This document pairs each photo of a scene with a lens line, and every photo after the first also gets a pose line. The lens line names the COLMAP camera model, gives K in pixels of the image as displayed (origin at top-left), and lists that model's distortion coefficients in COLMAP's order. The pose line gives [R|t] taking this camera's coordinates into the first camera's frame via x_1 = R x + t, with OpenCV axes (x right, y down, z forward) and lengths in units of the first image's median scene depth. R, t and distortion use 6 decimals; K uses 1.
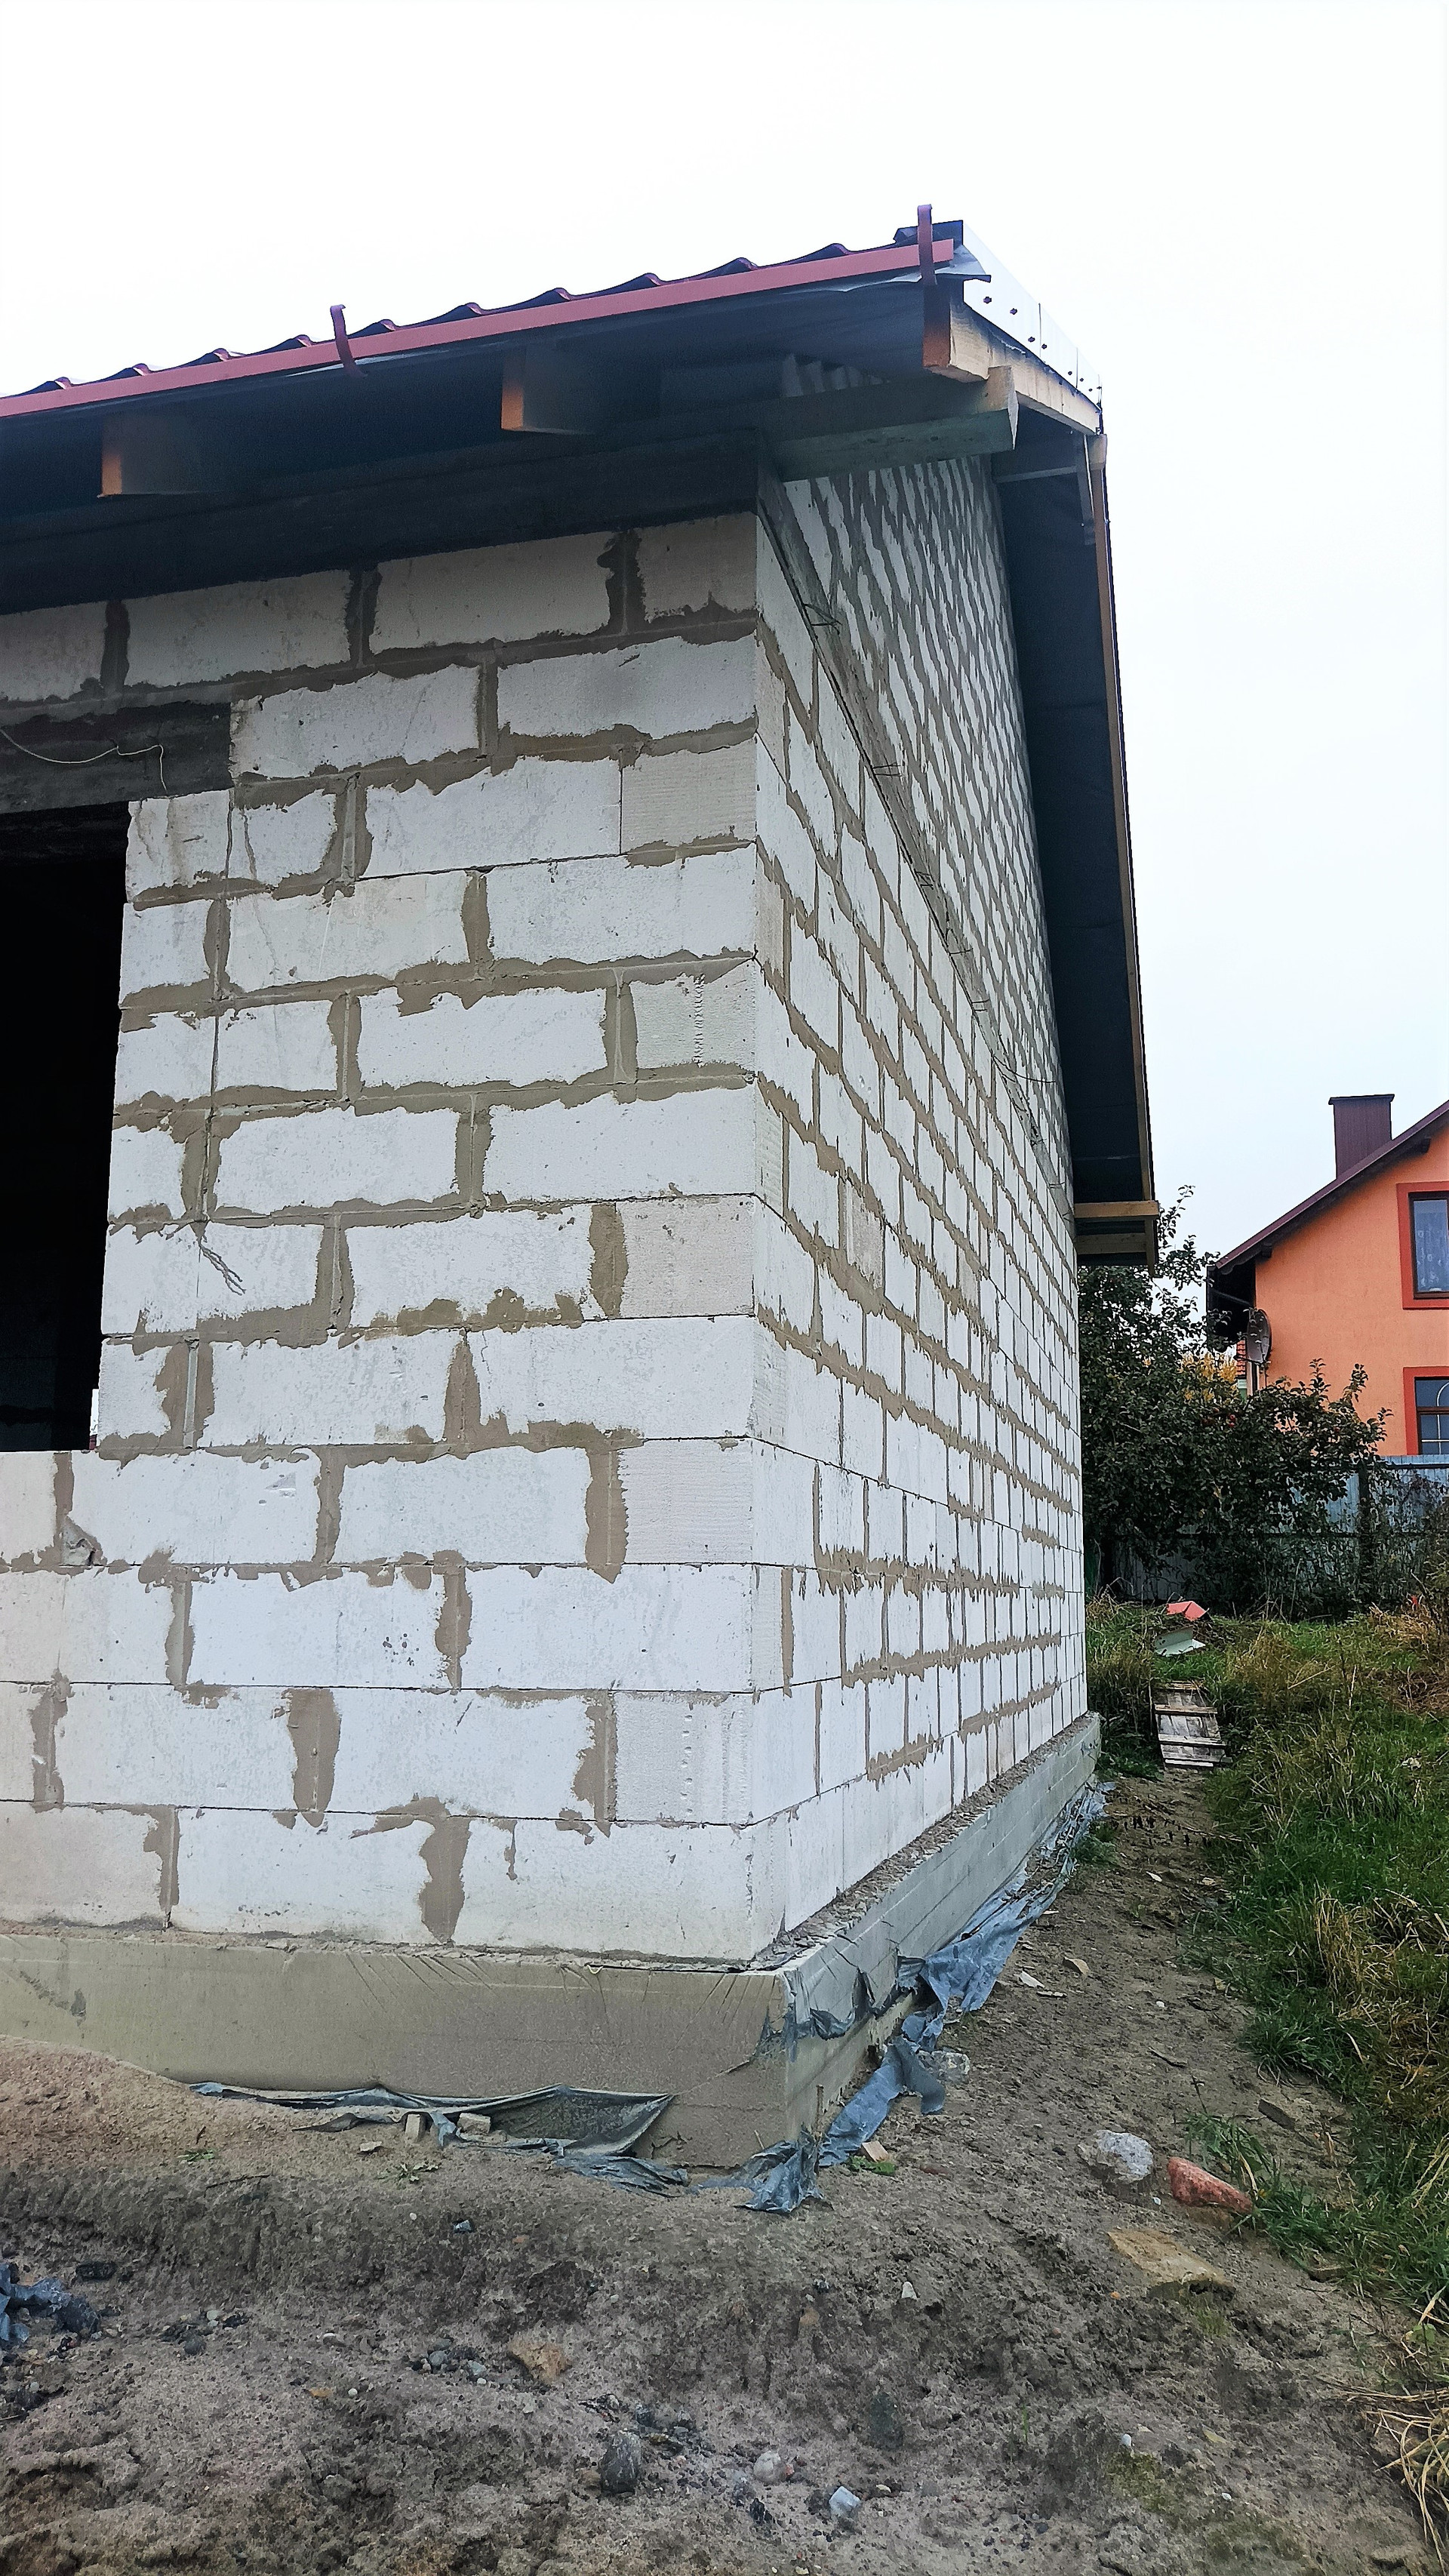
lens RADIAL K [[1905.7, 0, 722.7], [0, 1905.7, 1290.7], [0, 0, 1]] dist [0.040821, -0.033182]
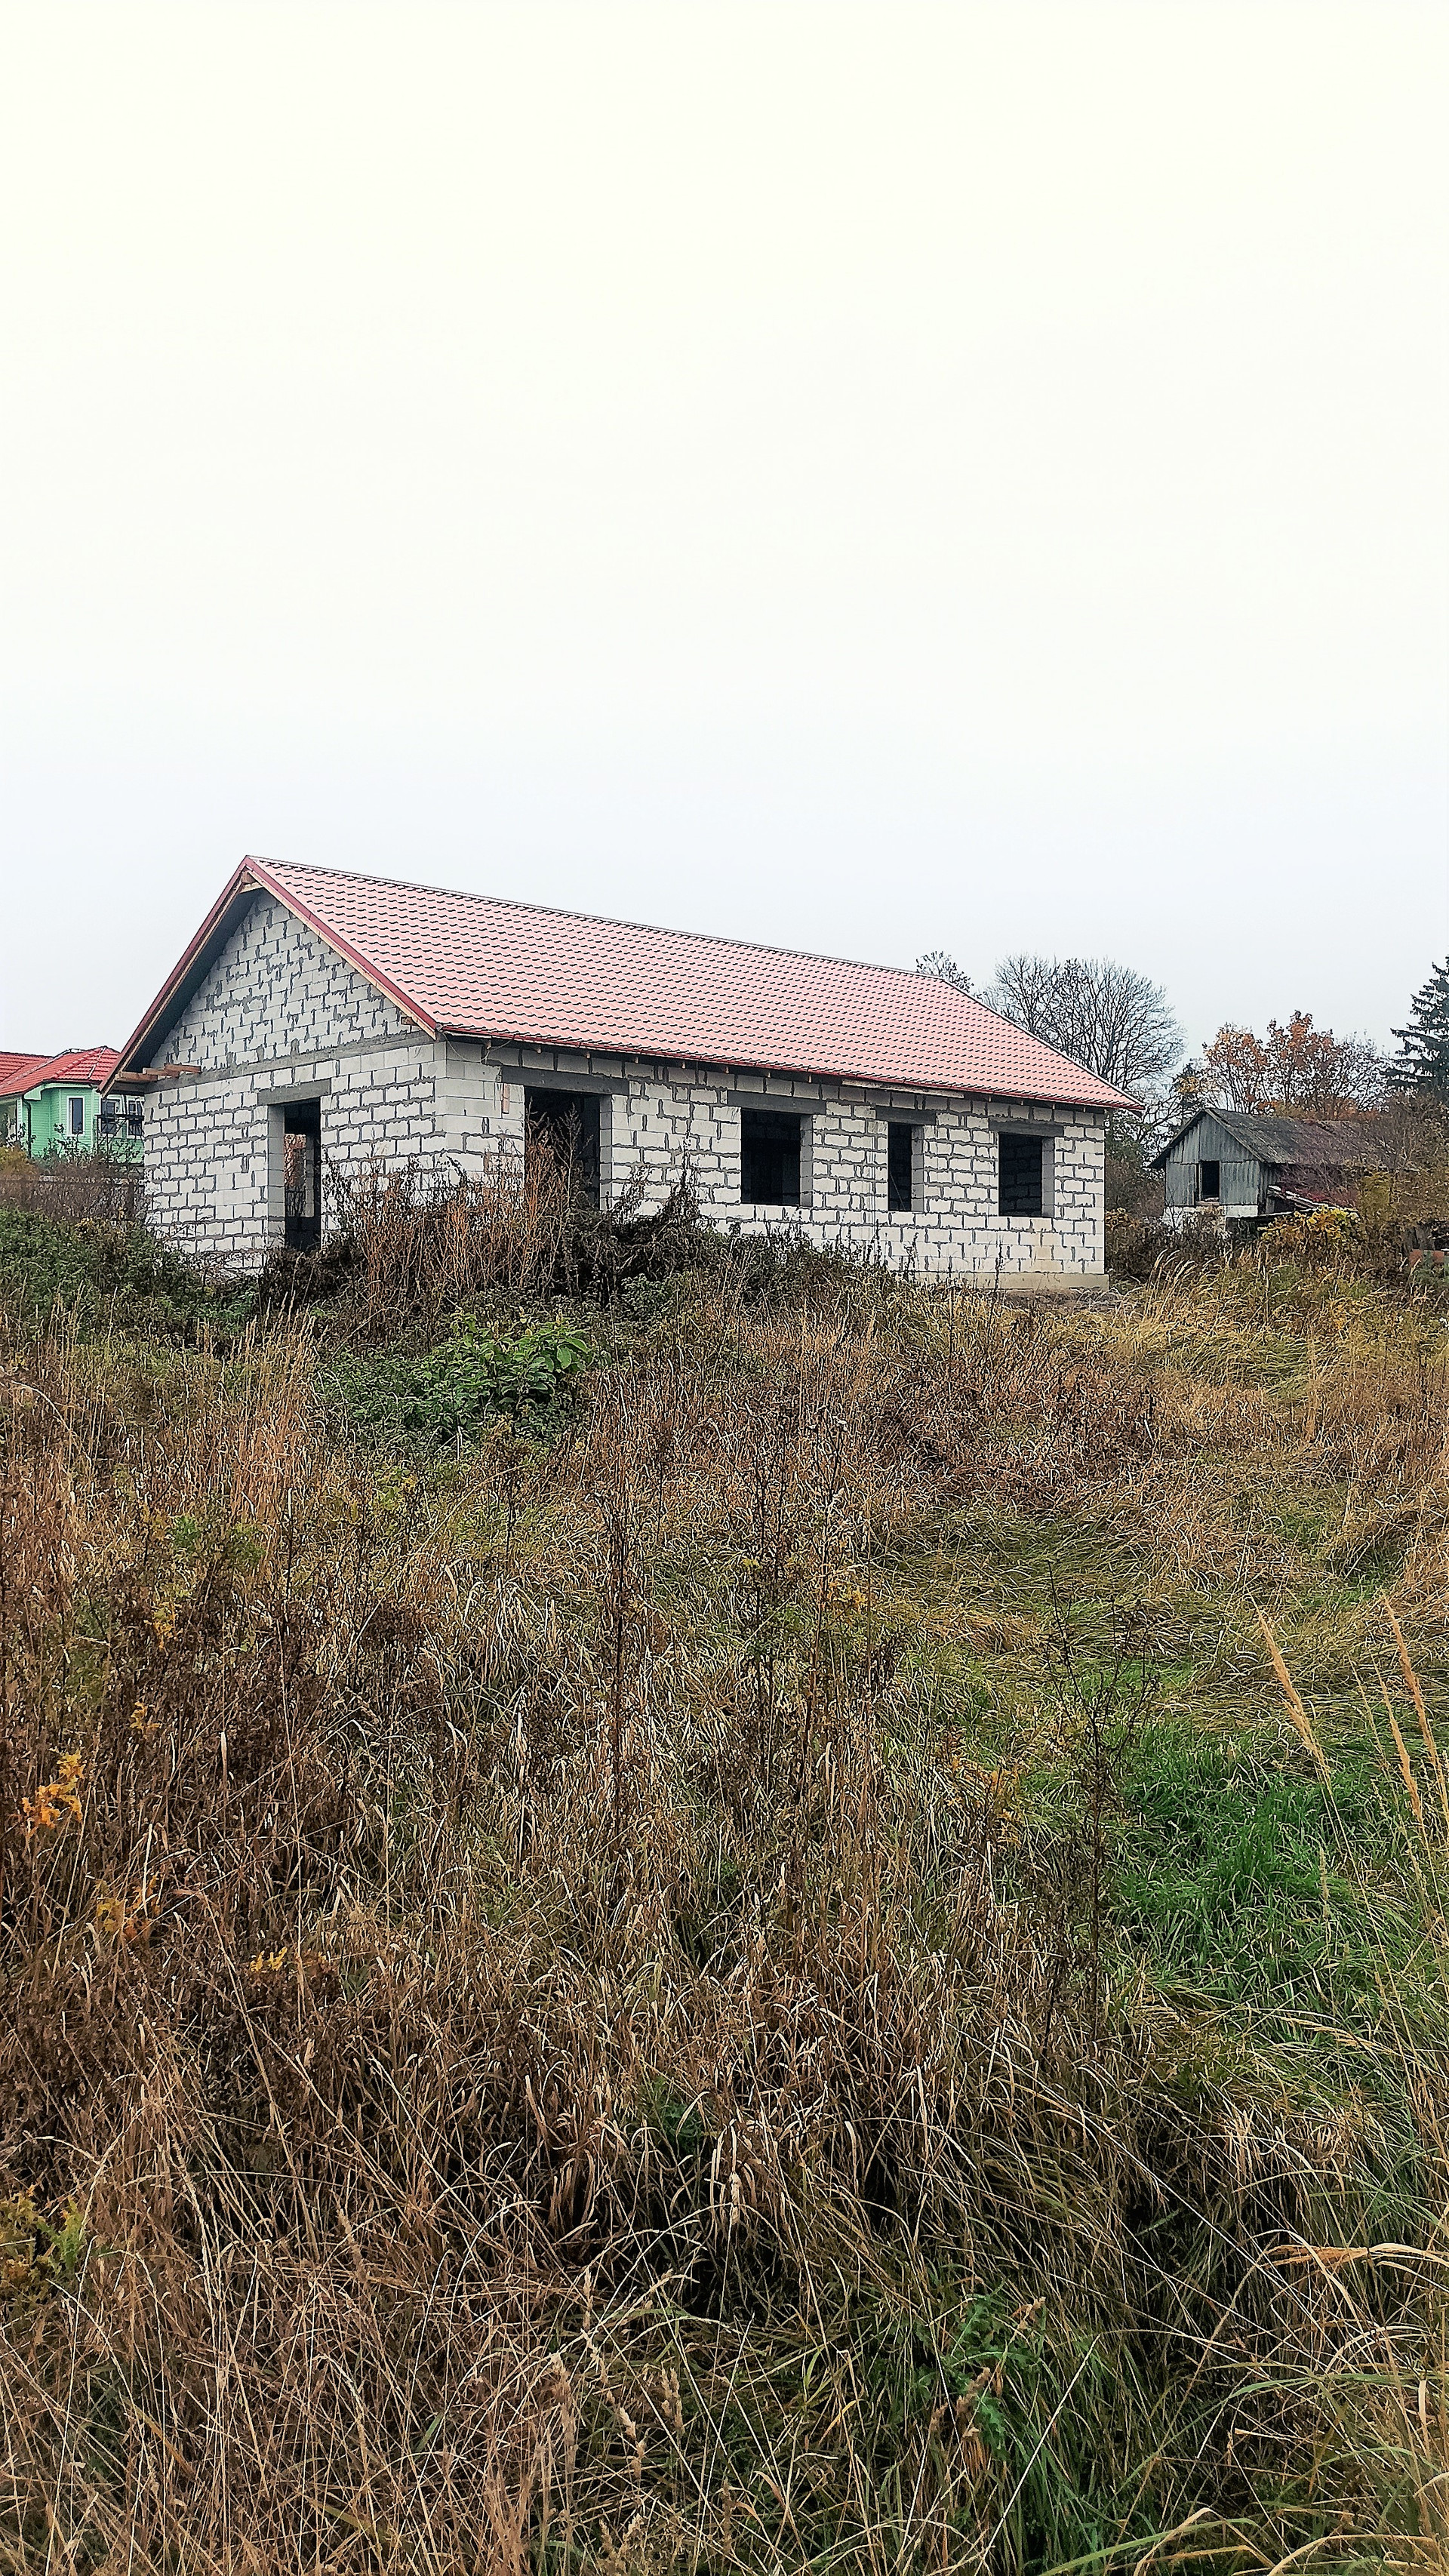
lens RADIAL K [[1905.7, 0, 723.2], [0, 1905.7, 1288.6], [0, 0, 1]] dist [0.040821, -0.033182]
pose [[0.546284, 0.000022, 0.837600, -8.275109], [-0.134793, 0.986968, 0.087886, -0.156776], [-0.826683, -0.160914, 0.539168, -2.400028]]
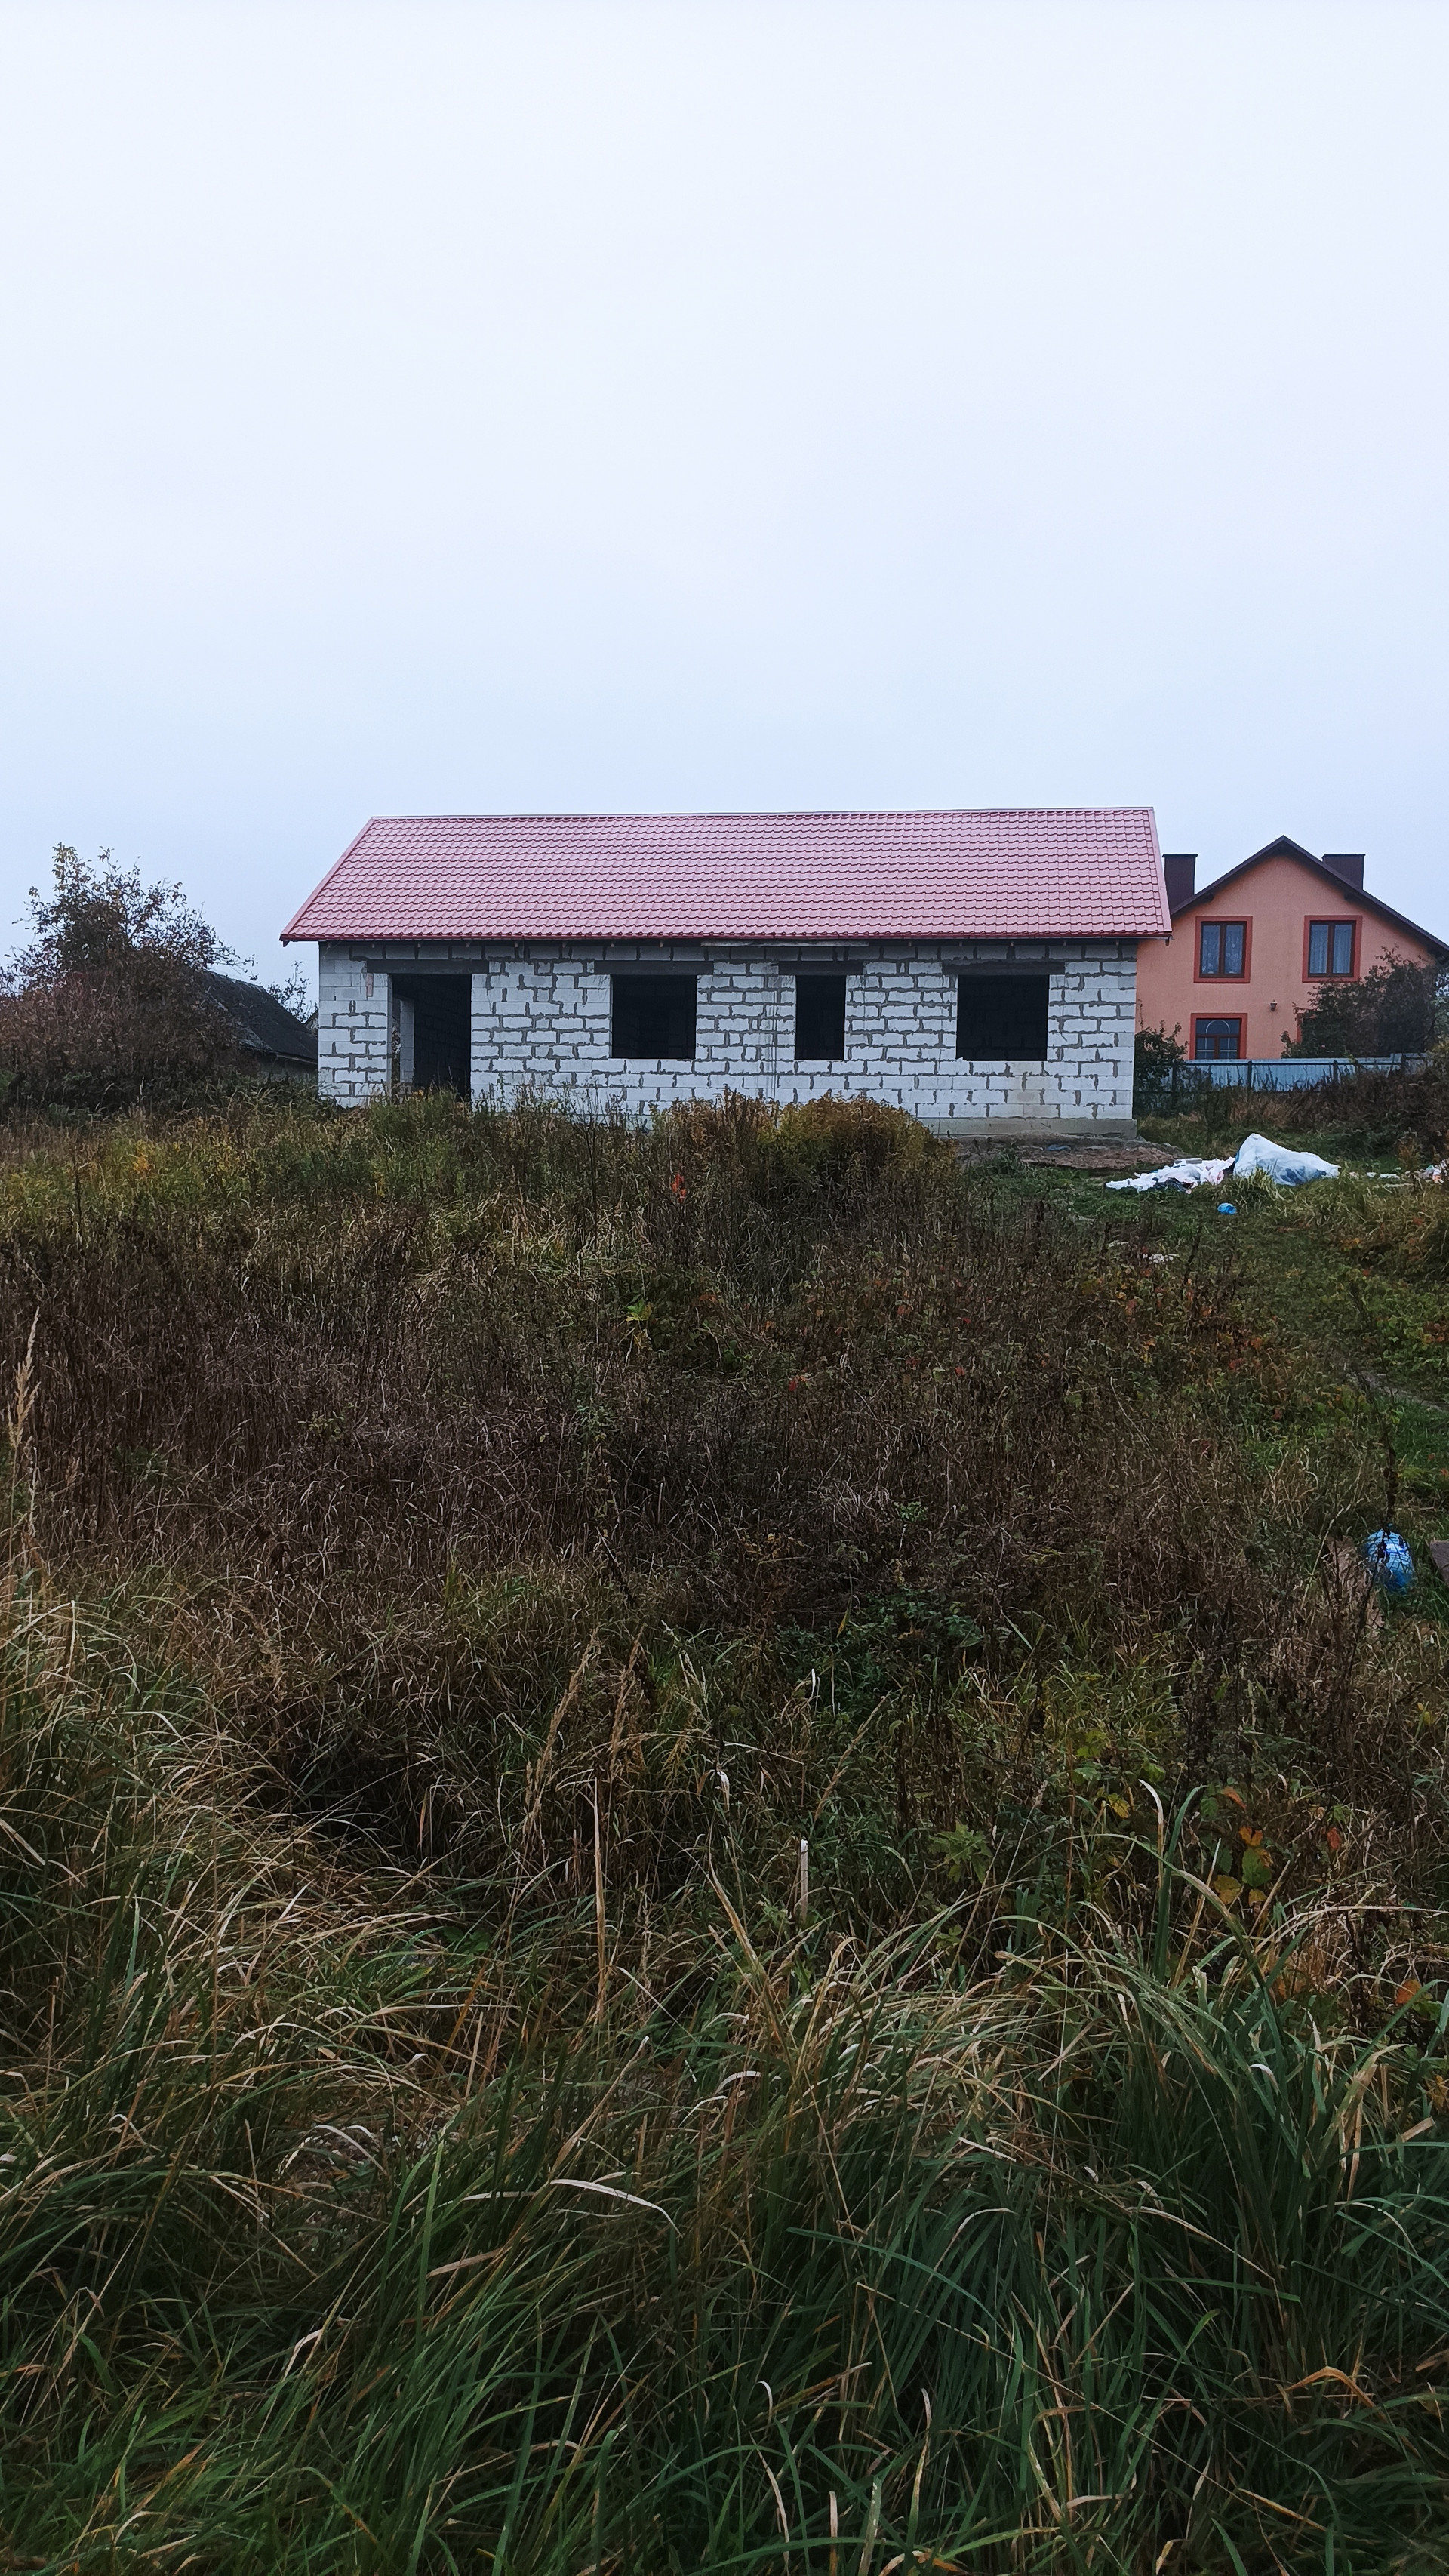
lens RADIAL K [[1905.7, 0, 734.0], [0, 1905.7, 1312.2], [0, 0, 1]] dist [0.040821, -0.033182]
pose [[0.992661, 0.001913, 0.120916, -2.650866], [-0.029144, 0.974189, 0.223846, -0.657955], [-0.117367, -0.225727, 0.967095, -6.963336]]
